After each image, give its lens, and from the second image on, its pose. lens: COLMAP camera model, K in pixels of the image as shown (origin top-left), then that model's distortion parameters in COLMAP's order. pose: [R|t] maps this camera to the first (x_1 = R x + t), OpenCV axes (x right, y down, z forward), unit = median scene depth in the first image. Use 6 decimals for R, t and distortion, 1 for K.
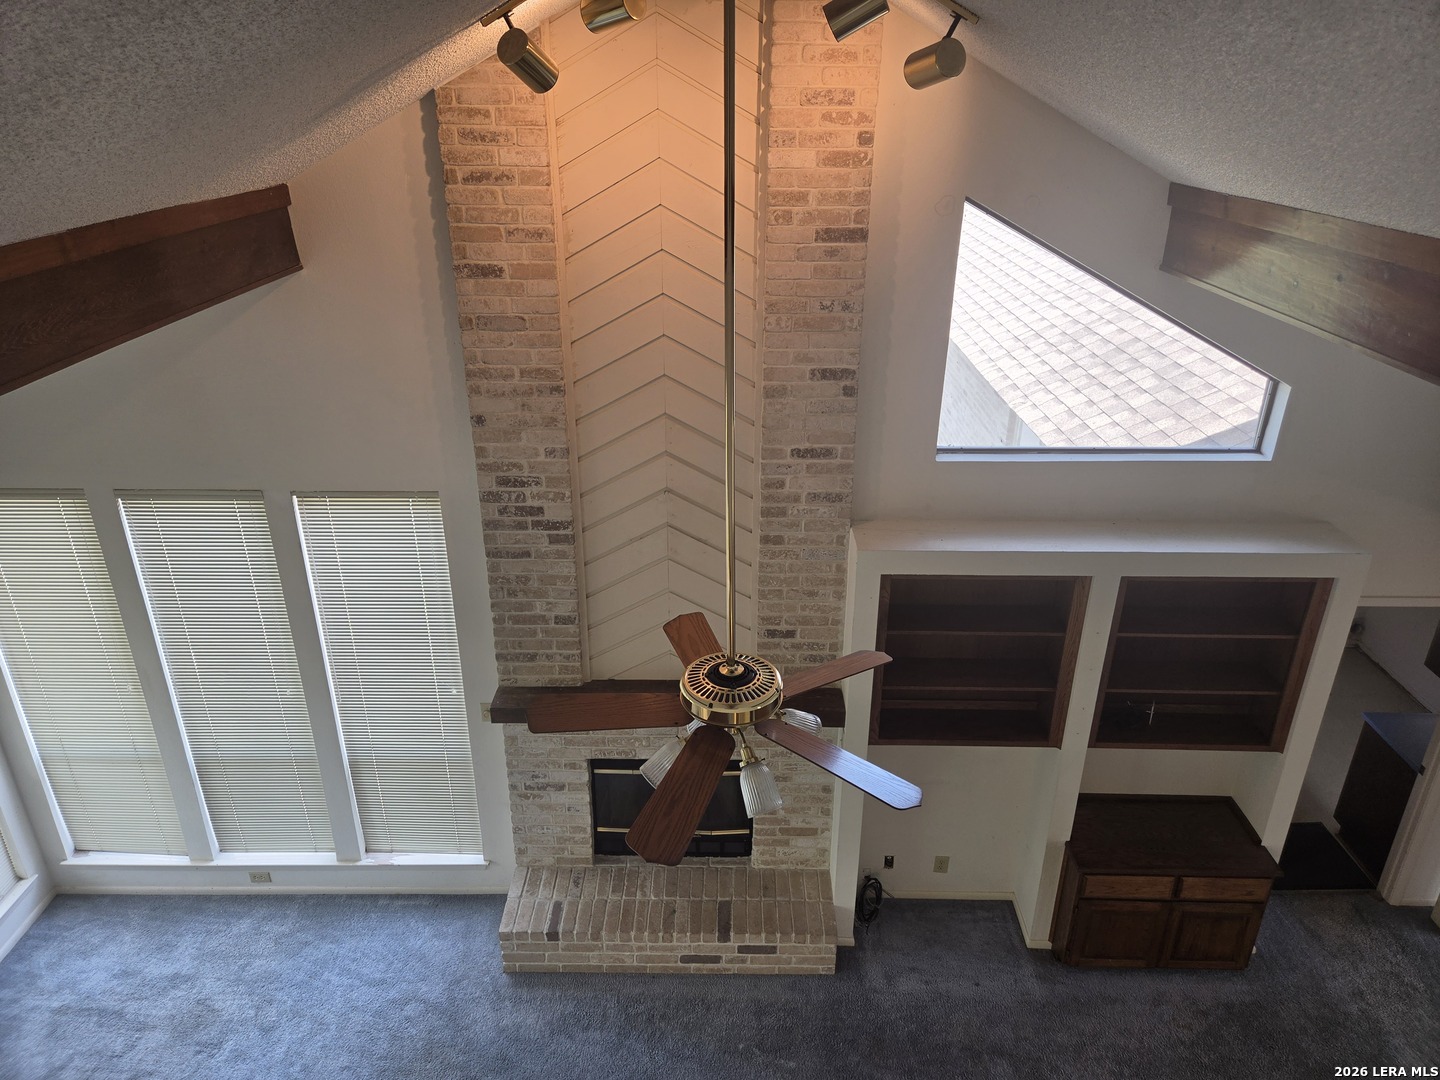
lens RADIAL K [[1010.9, 0, 720.0], [0, 1010.9, 540.0], [0, 0, 1]] dist [0.091009, -0.001196]
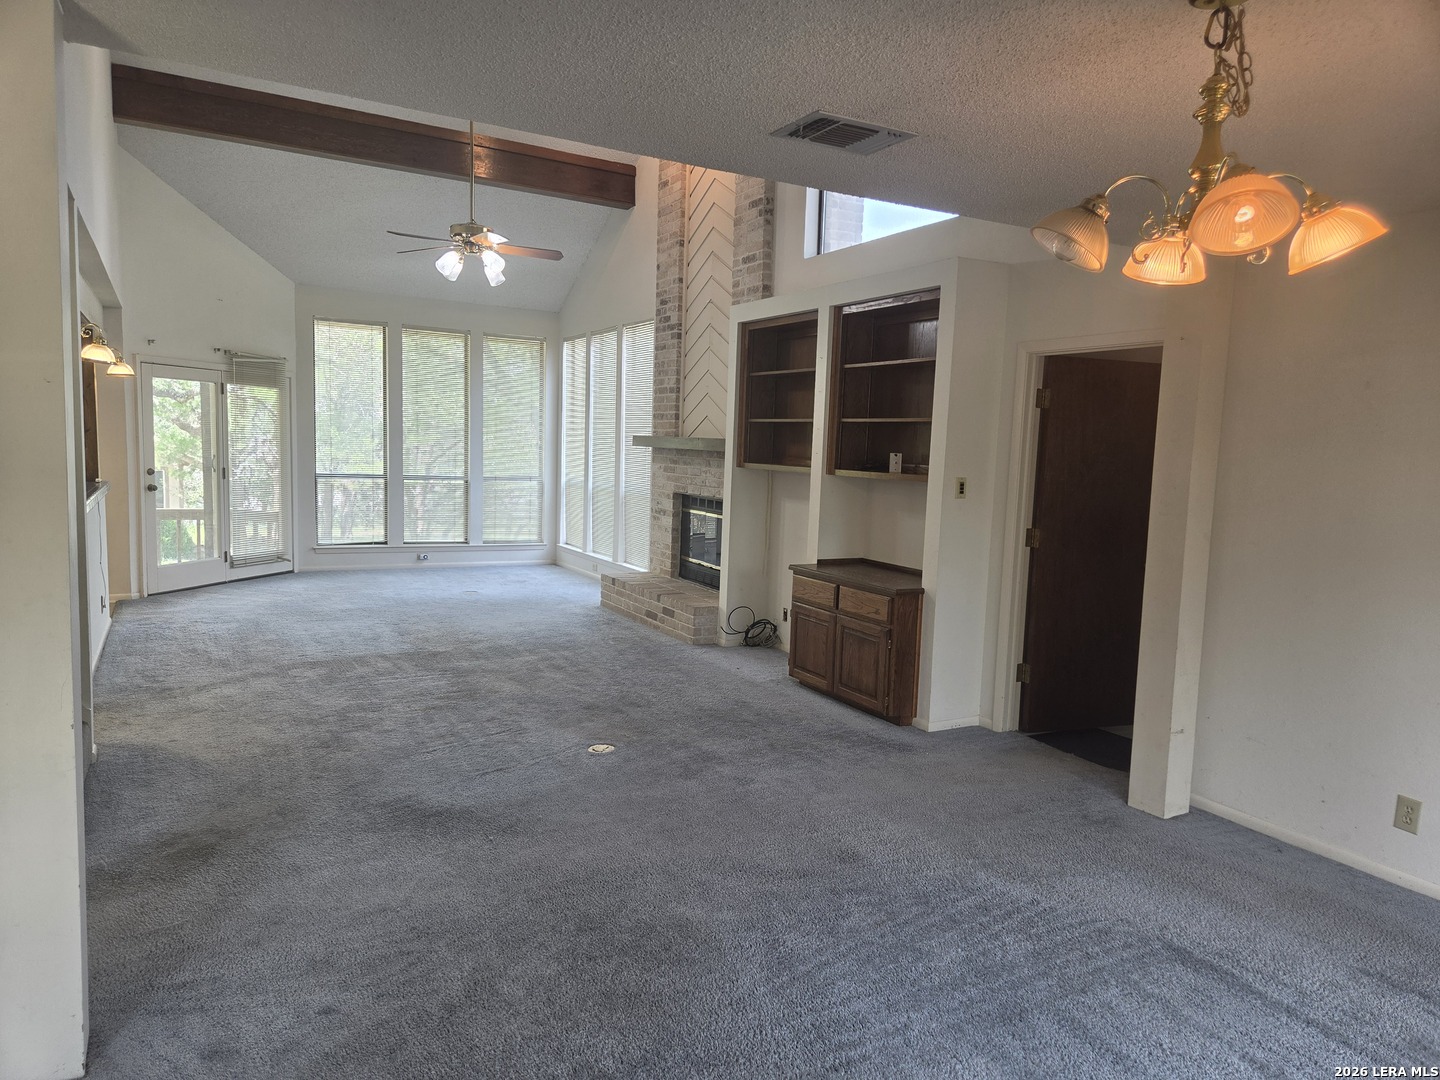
lens RADIAL K [[967.1, 0, 704.6], [0, 967.1, 544.1], [0, 0, 1]] dist [0.093403, -0.072954]
pose [[0.479592, 0.105836, -0.871086, 1.370042], [-0.410004, 0.904701, -0.115815, 0.498418], [0.775815, 0.412692, 0.477280, 0.390329]]
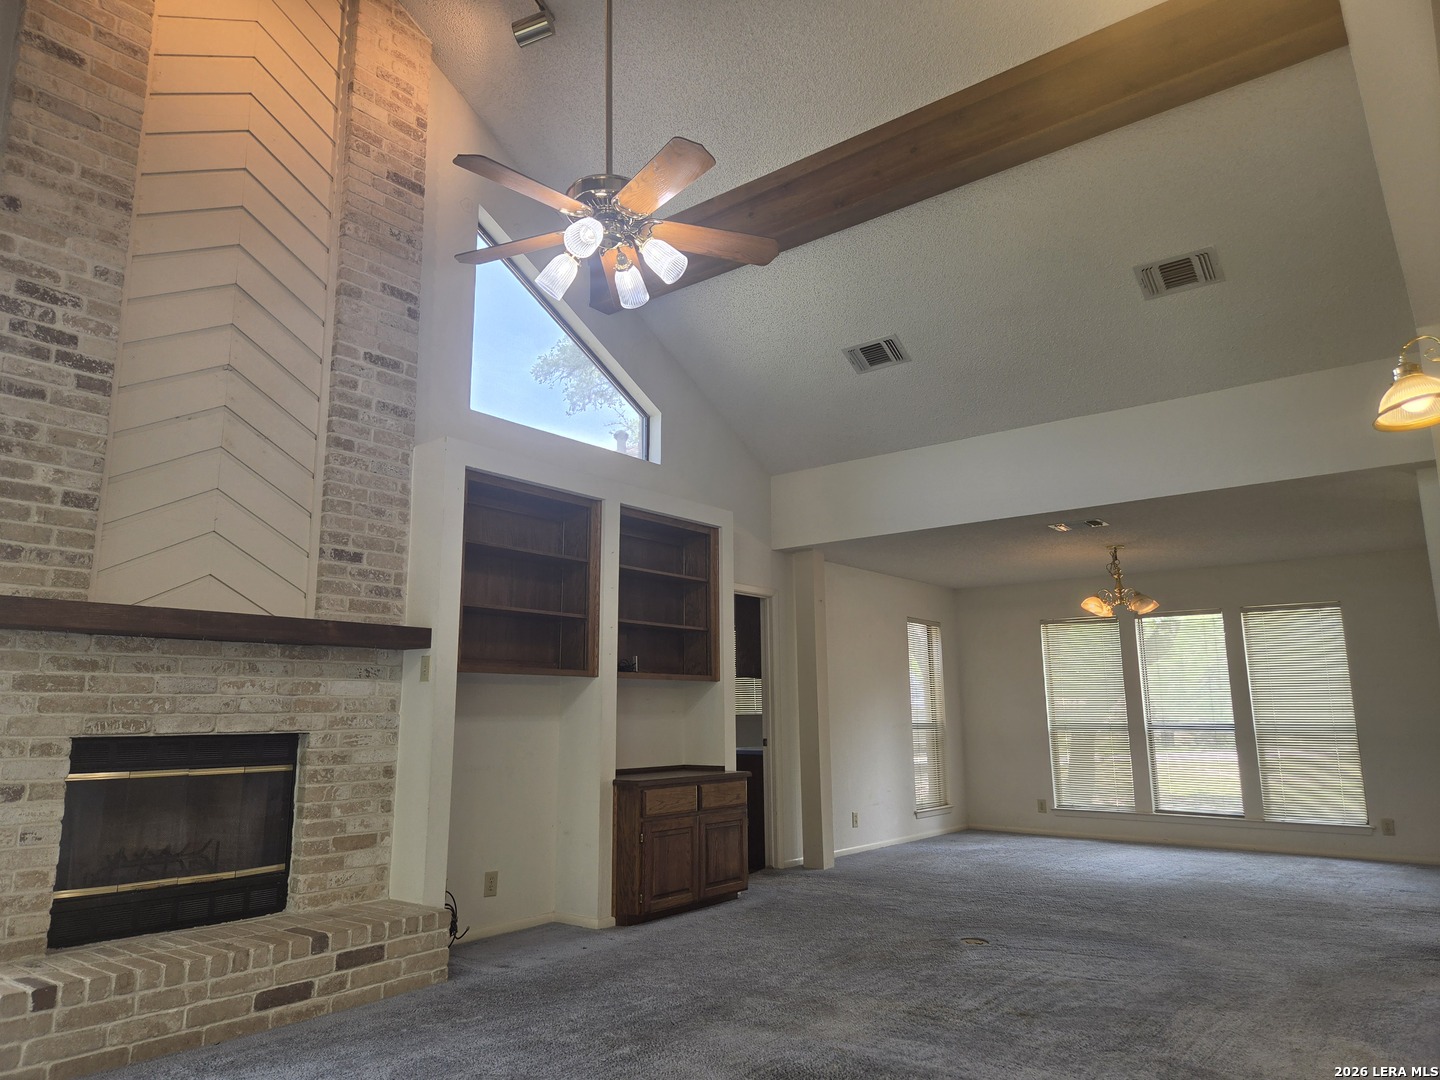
lens RADIAL K [[967.4, 0, 720.0], [0, 967.4, 540.0], [0, 0, 1]] dist [0.075847, -0.060373]
pose [[0.611127, 0.134599, 0.780005, -0.444370], [0.351023, 0.837148, -0.419483, 0.595363], [-0.709442, 0.530157, 0.464356, 0.362279]]
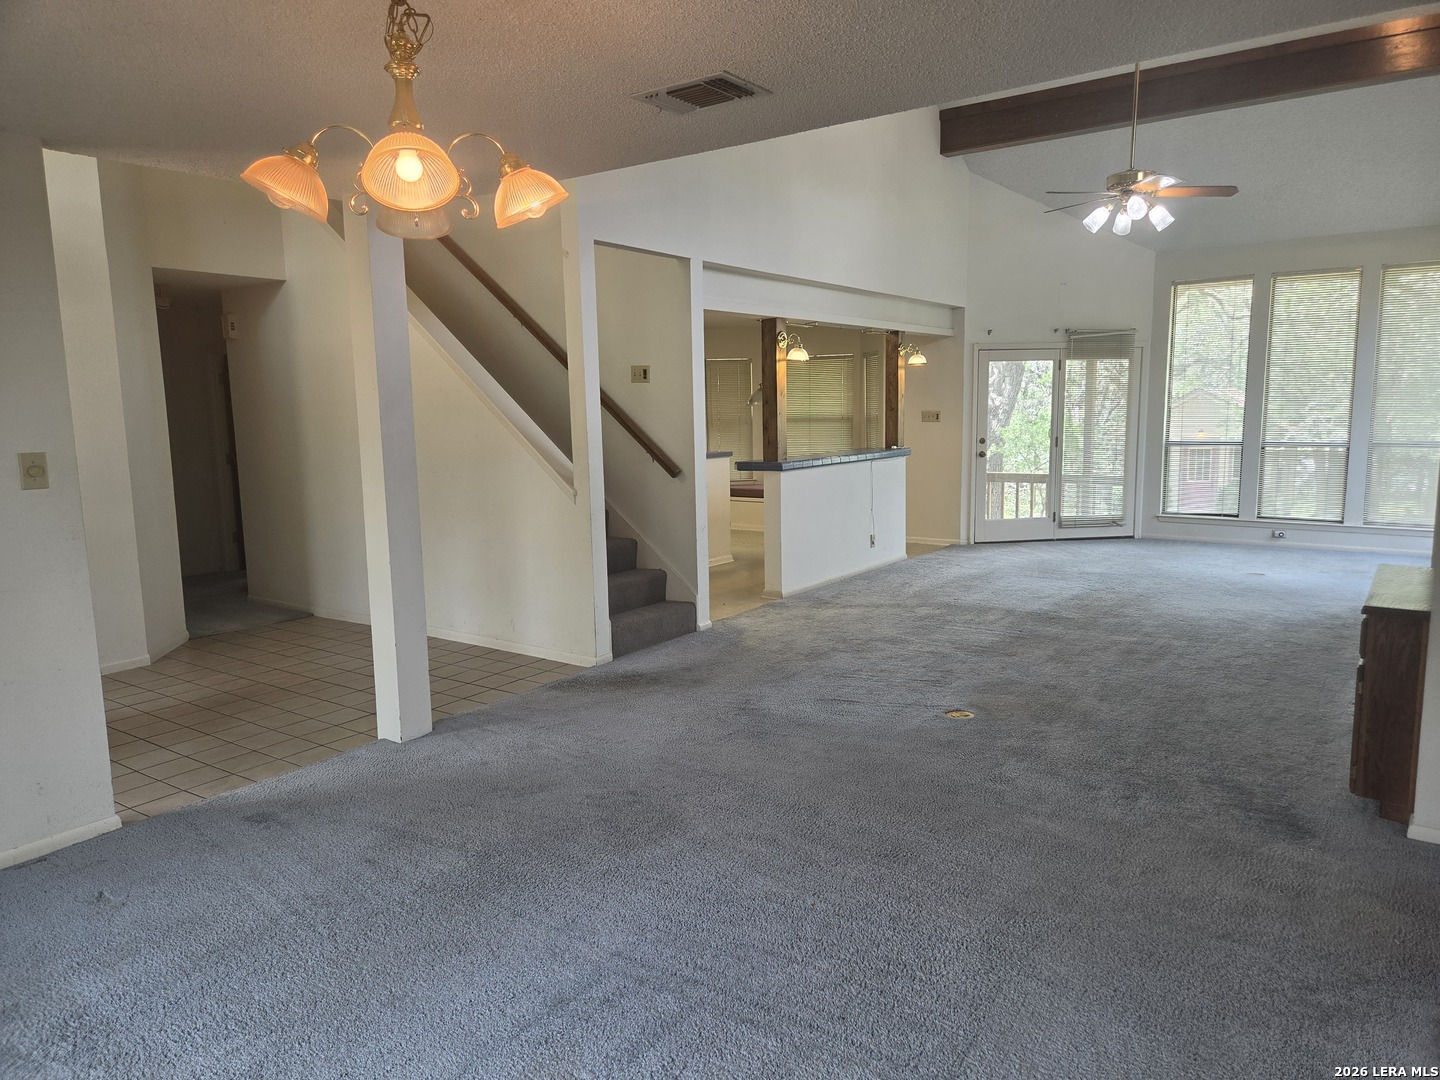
lens RADIAL K [[967.4, 0, 720.0], [0, 967.4, 540.0], [0, 0, 1]] dist [0.075847, -0.060373]
pose [[-0.576984, 0.119797, -0.807922, 1.384023], [-0.341756, 0.863014, 0.372034, 0.198337], [0.741817, 0.490770, -0.457004, 1.017949]]
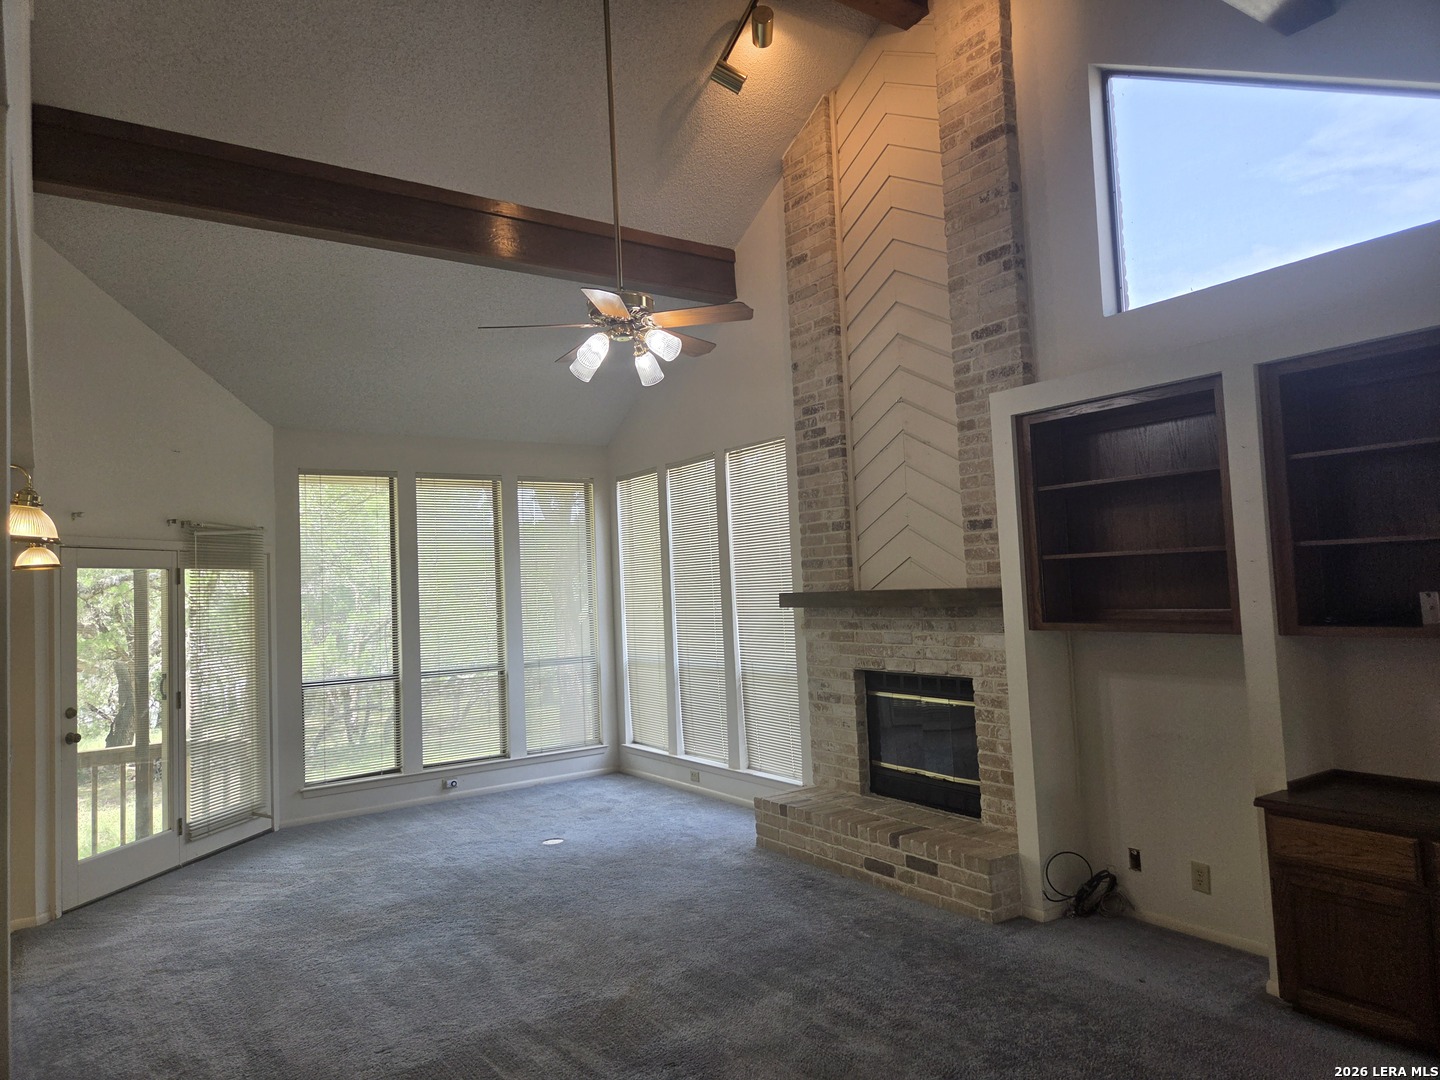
lens RADIAL K [[966.7, 0, 707.7], [0, 966.7, 531.0], [0, 0, 1]] dist [0.086026, -0.071506]
pose [[0.563328, -0.075198, -0.822804, 0.746848], [-0.316362, 0.900326, -0.298879, 0.502193], [0.763267, 0.428671, 0.483389, 0.334300]]
